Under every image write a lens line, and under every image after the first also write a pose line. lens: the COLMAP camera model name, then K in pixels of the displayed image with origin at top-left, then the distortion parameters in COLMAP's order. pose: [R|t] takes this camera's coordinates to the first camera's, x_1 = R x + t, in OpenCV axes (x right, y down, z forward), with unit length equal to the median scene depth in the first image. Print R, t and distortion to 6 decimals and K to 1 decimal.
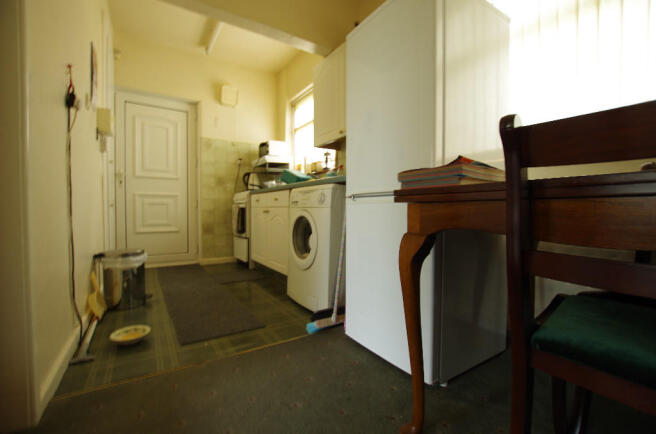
lens RADIAL K [[282.6, 0, 328.0], [0, 282.6, 217.0], [0, 0, 1]] dist [-0.053856, -0.000185]
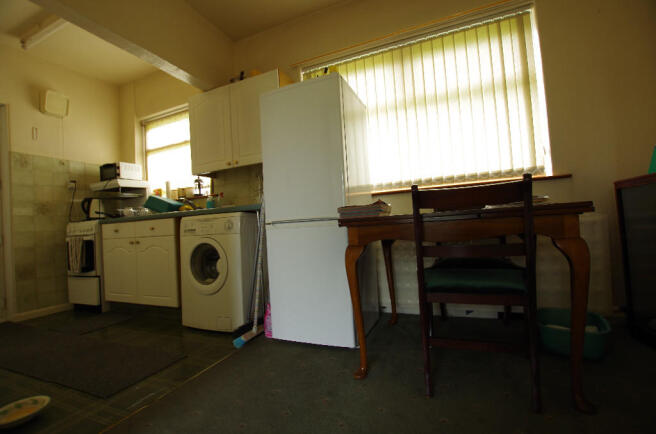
lens RADIAL K [[282.6, 0, 328.0], [0, 282.6, 217.0], [0, 0, 1]] dist [-0.053856, -0.000185]
pose [[0.815506, -0.042427, 0.577191, -0.186200], [0.080581, 0.995919, -0.040647, -0.012694], [-0.573111, 0.079658, 0.815597, -0.065855]]
